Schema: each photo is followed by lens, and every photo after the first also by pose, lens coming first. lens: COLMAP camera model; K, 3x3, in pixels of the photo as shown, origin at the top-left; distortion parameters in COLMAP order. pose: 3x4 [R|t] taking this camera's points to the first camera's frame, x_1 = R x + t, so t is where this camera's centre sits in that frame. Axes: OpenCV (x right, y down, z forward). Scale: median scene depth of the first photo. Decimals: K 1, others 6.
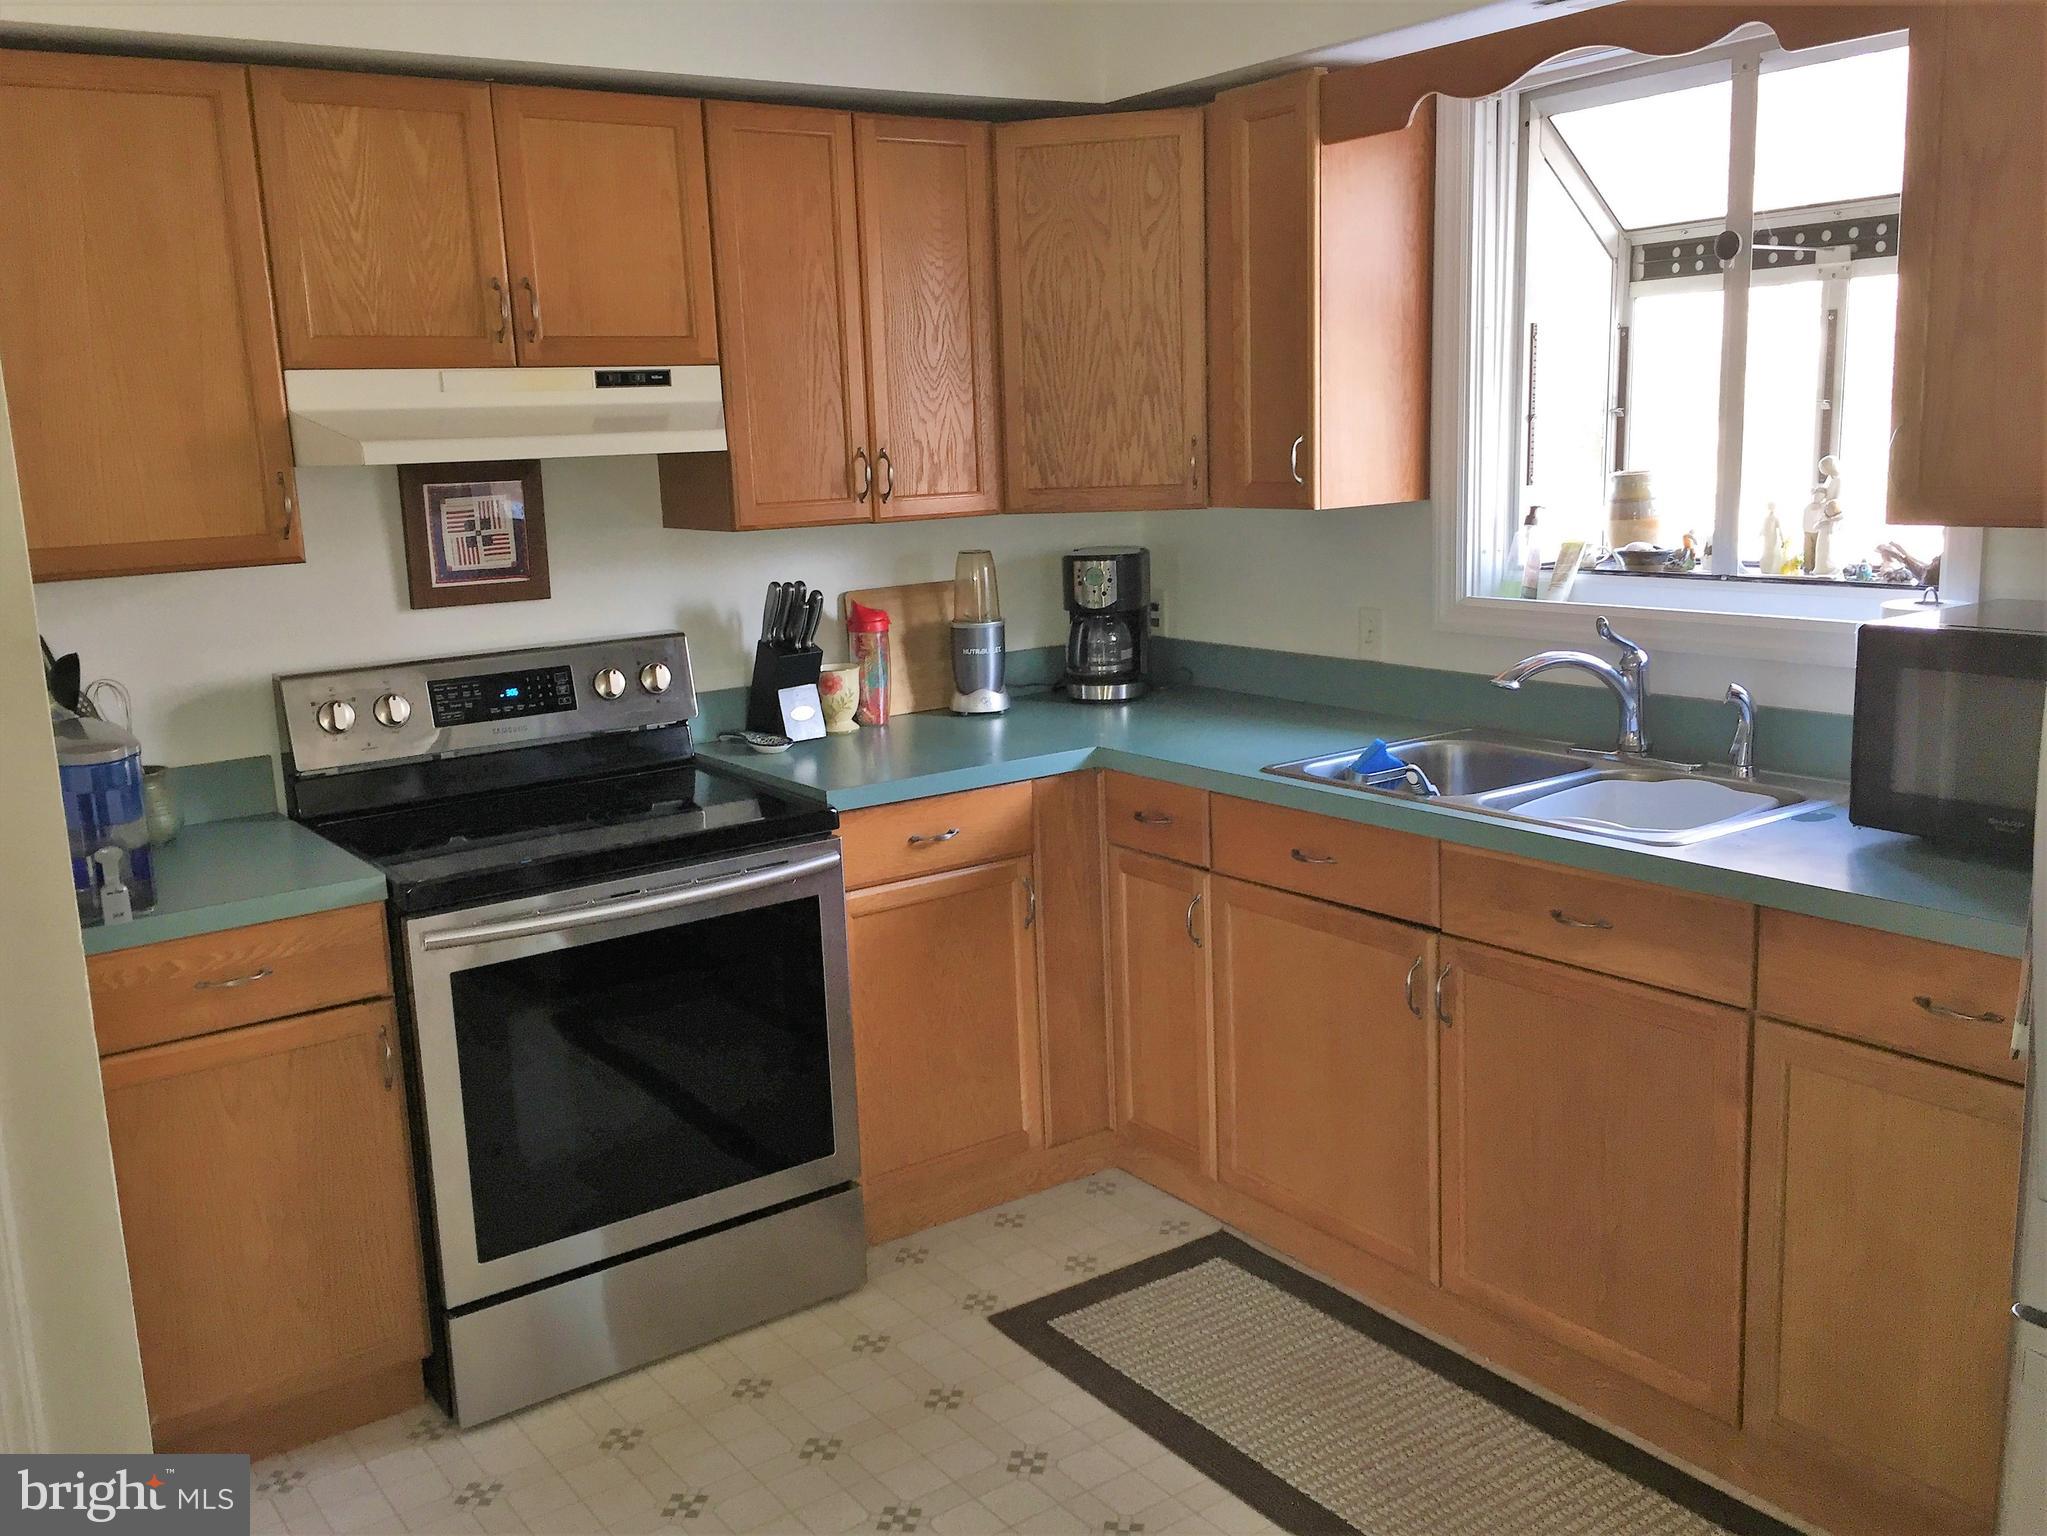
lens RADIAL K [[1782.9, 0, 1023.5], [0, 1782.9, 768.0], [0, 0, 1]] dist [0.057251, -0.000276]
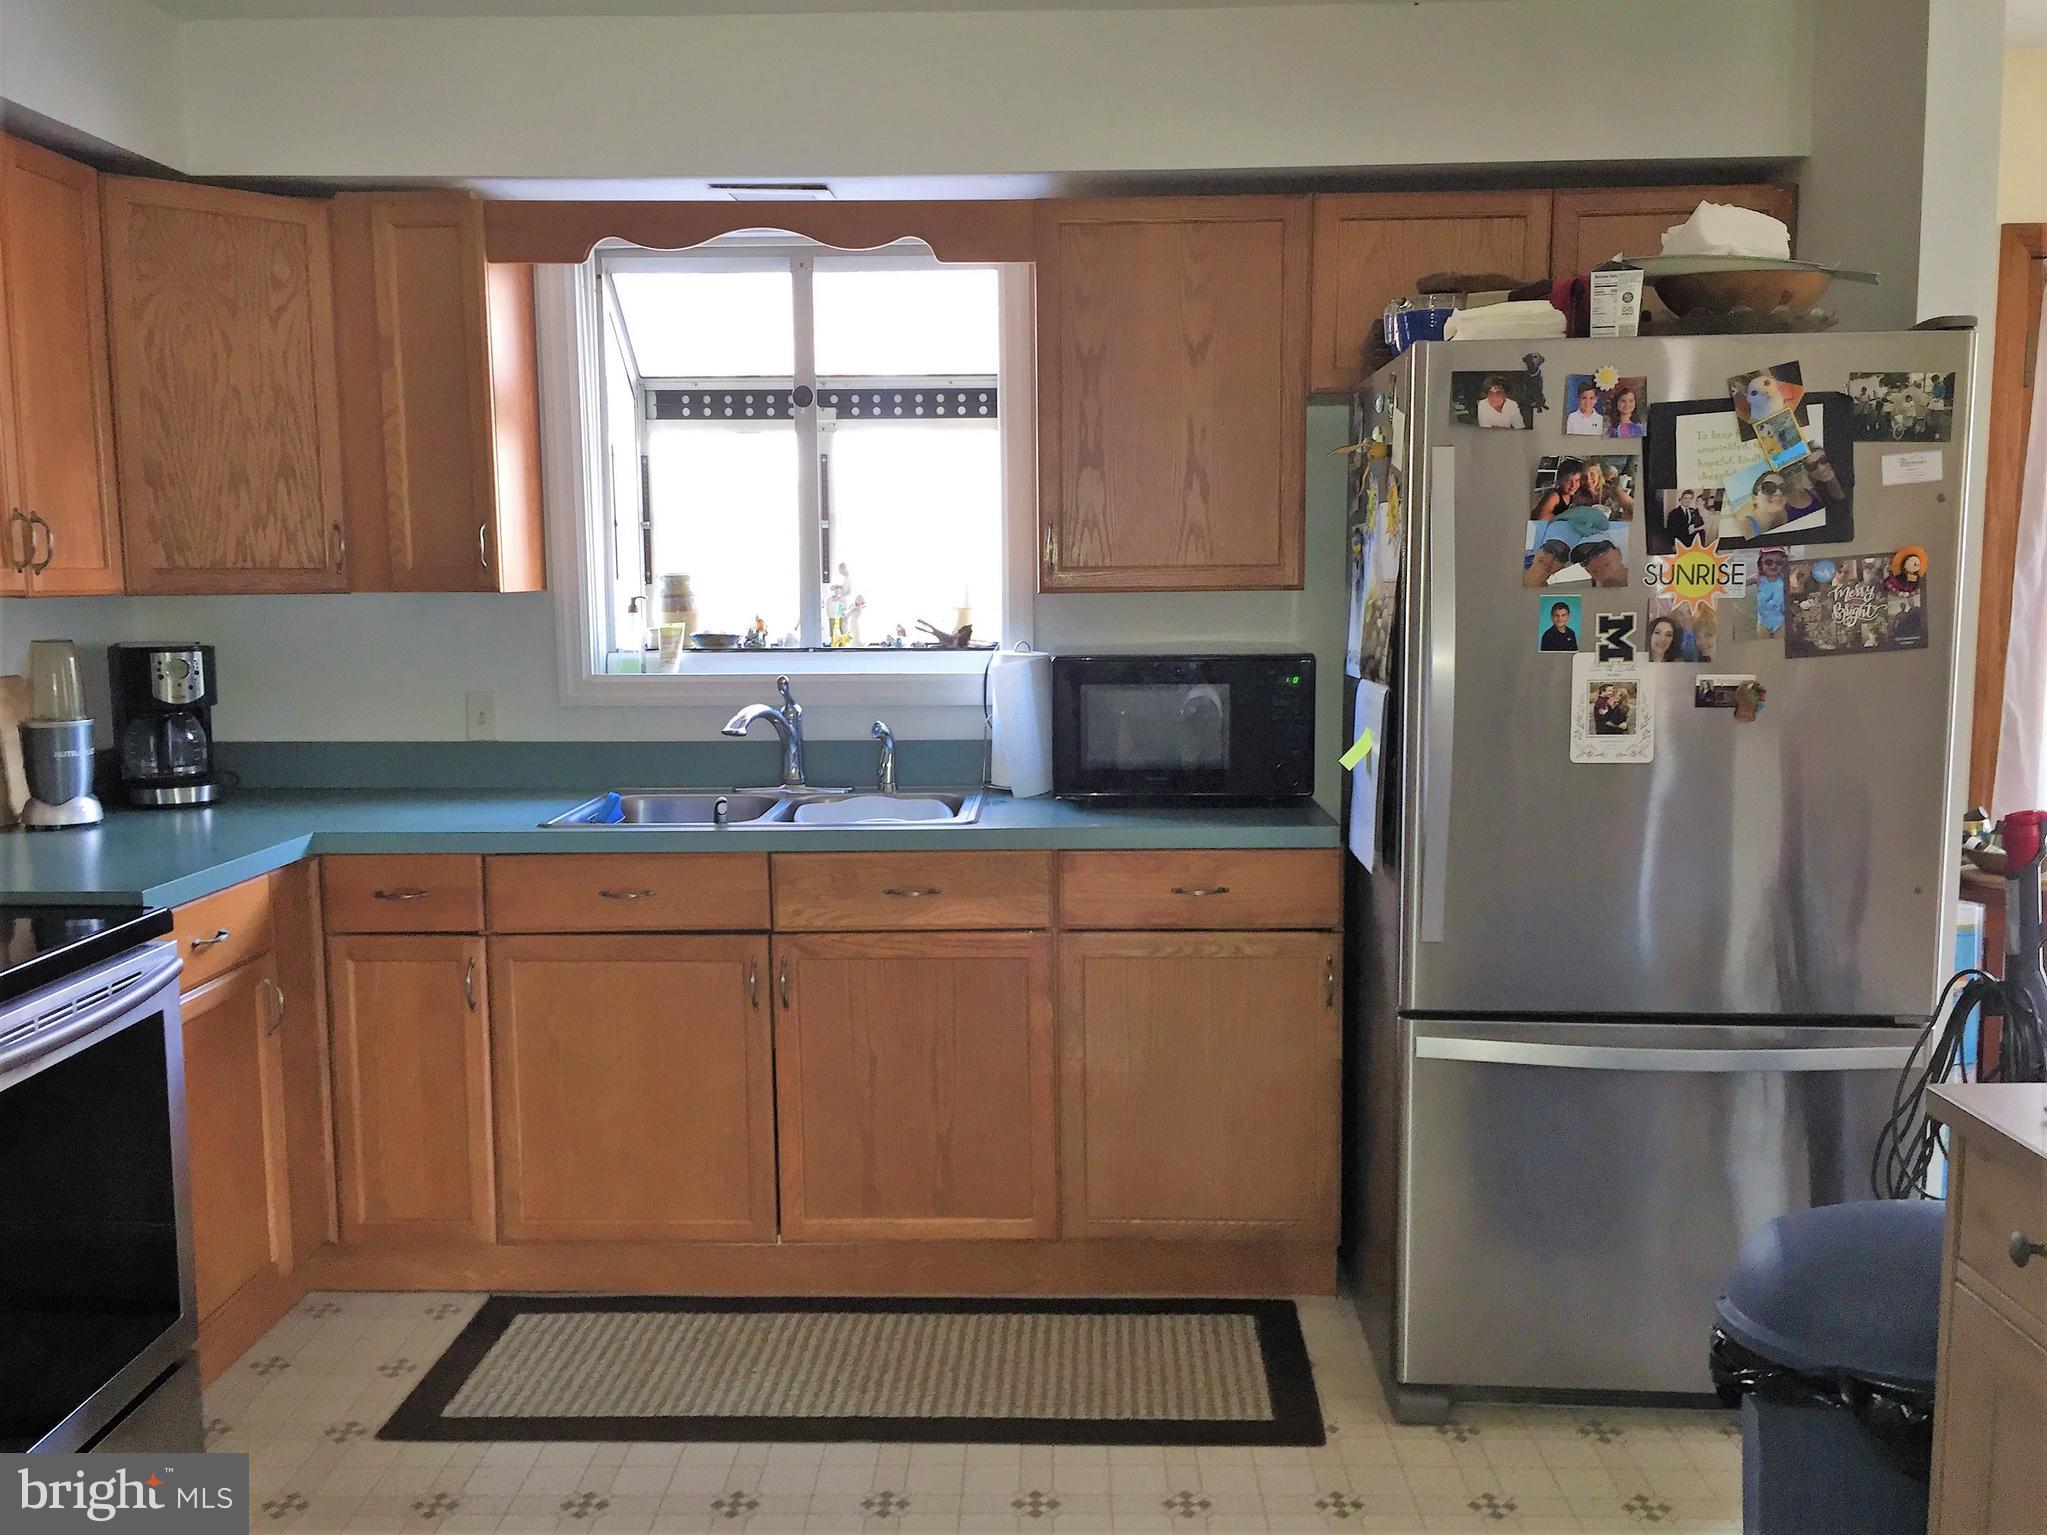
lens RADIAL K [[1742.2, 0, 1023.5], [0, 1742.2, 767.5], [0, 0, 1]] dist [0.066865, -0.073761]
pose [[0.589455, -0.057005, 0.805787, -0.504221], [0.135970, 0.990276, -0.029409, 0.033524], [-0.796275, 0.126898, 0.591475, 0.137990]]
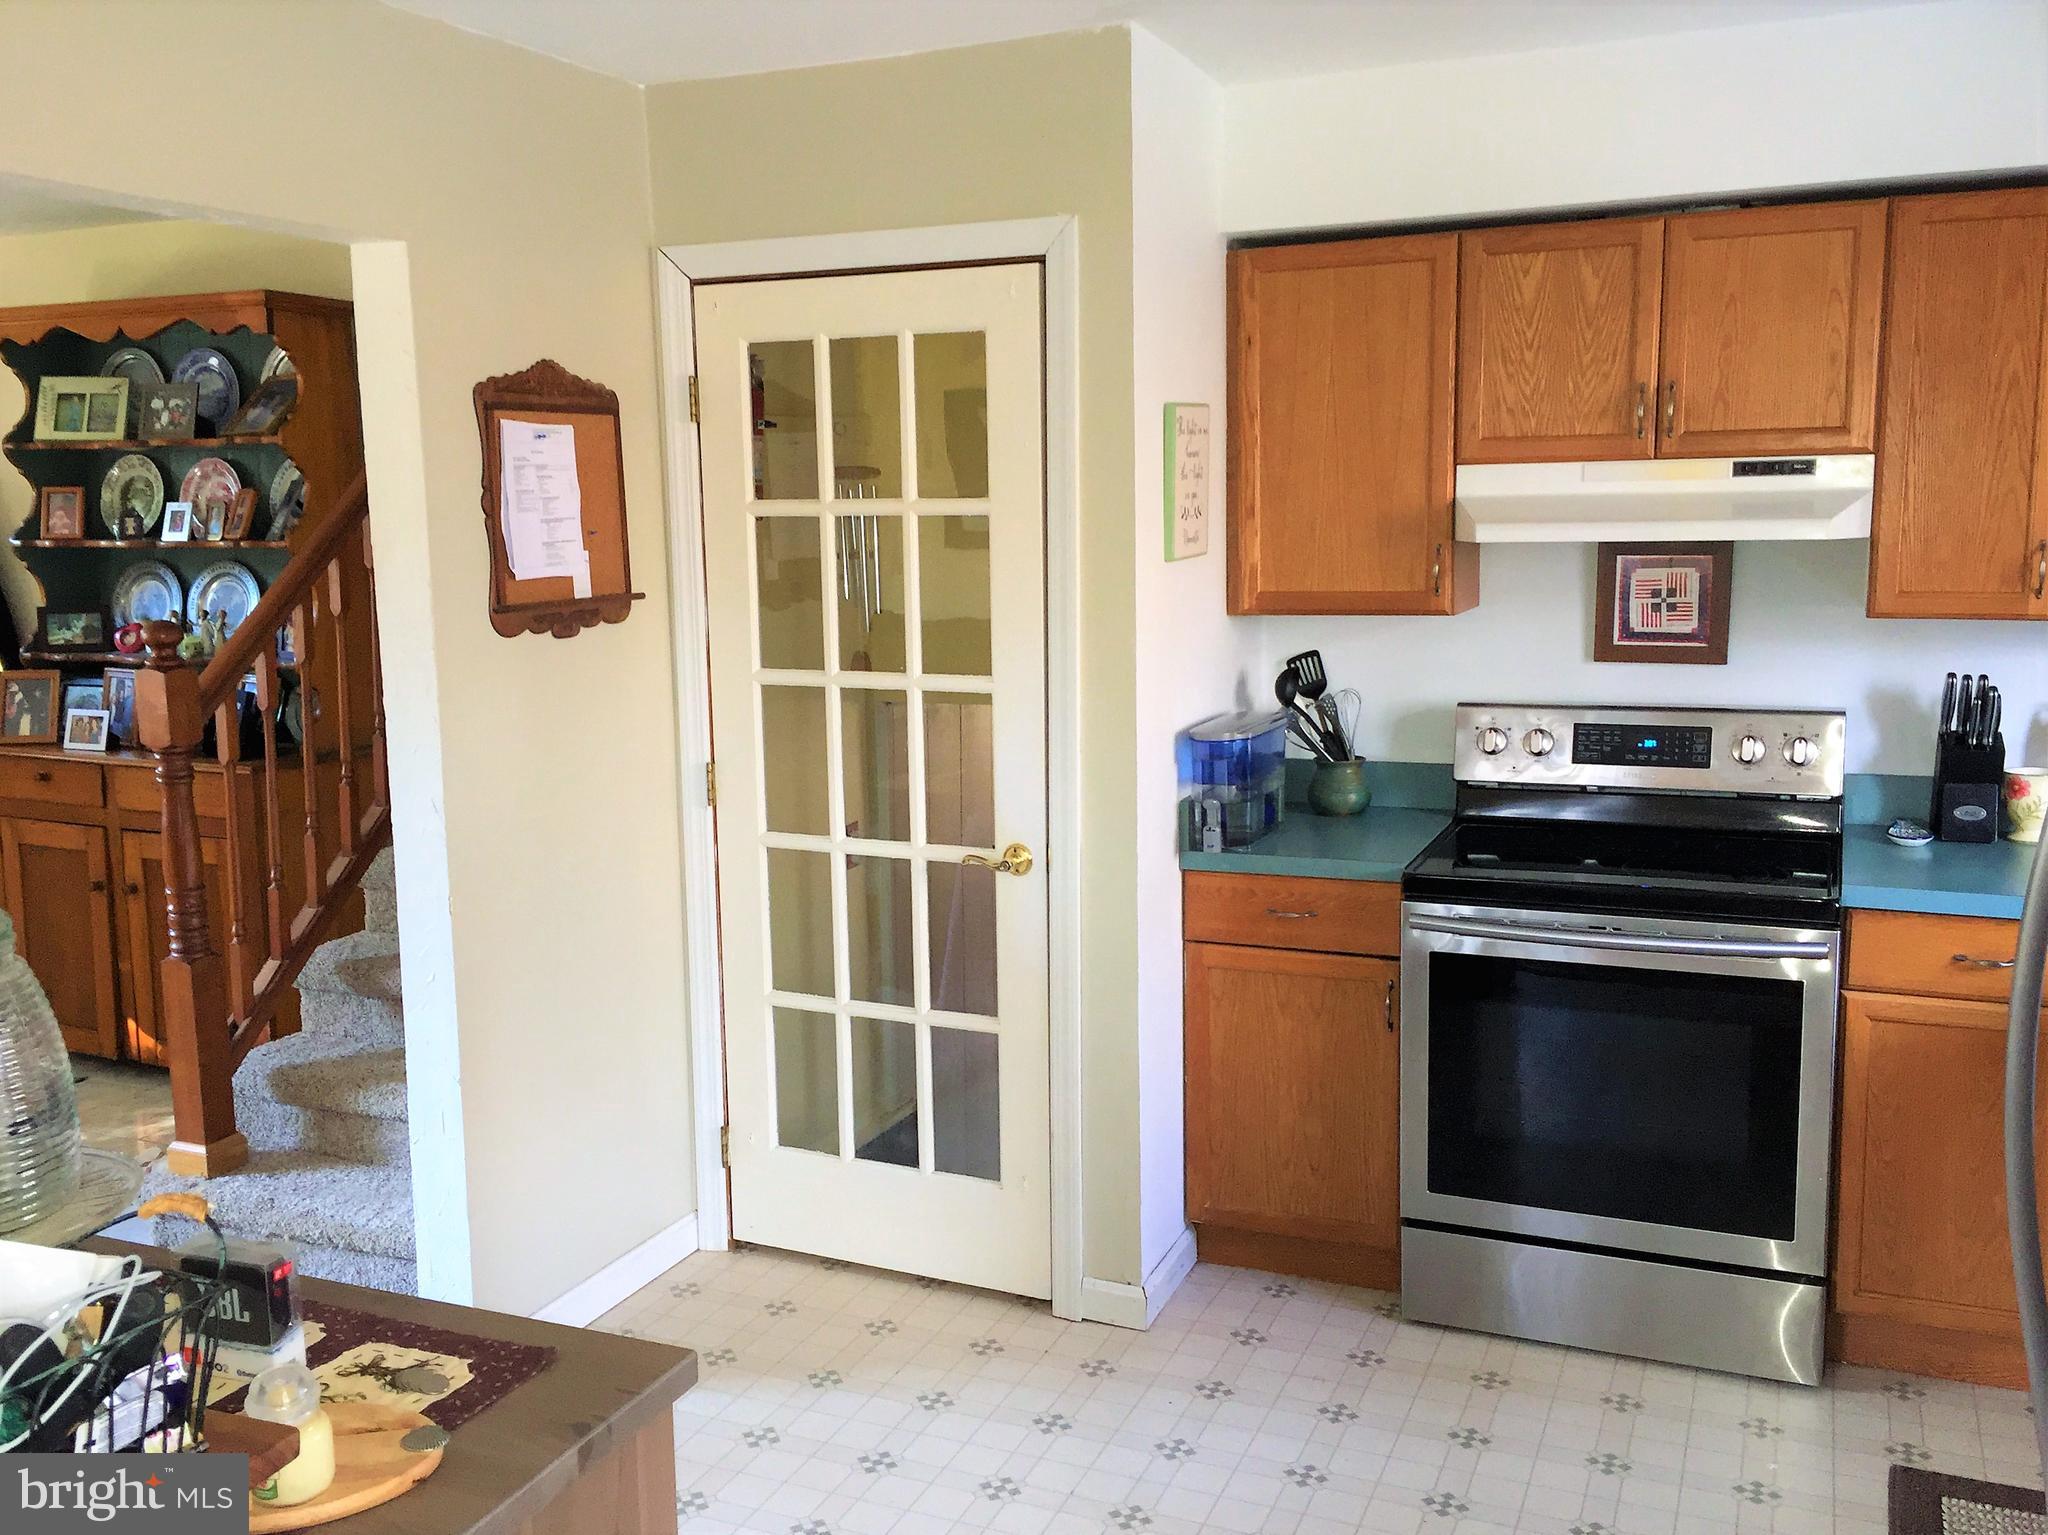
lens RADIAL K [[1779.0, 0, 1020.2], [0, 1779.0, 779.8], [0, 0, 1]] dist [0.071889, -0.086546]
pose [[0.538164, 0.163579, -0.826814, 0.428716], [-0.165727, 0.982372, 0.086485, -0.050966], [0.826386, 0.090482, 0.555787, 0.051986]]
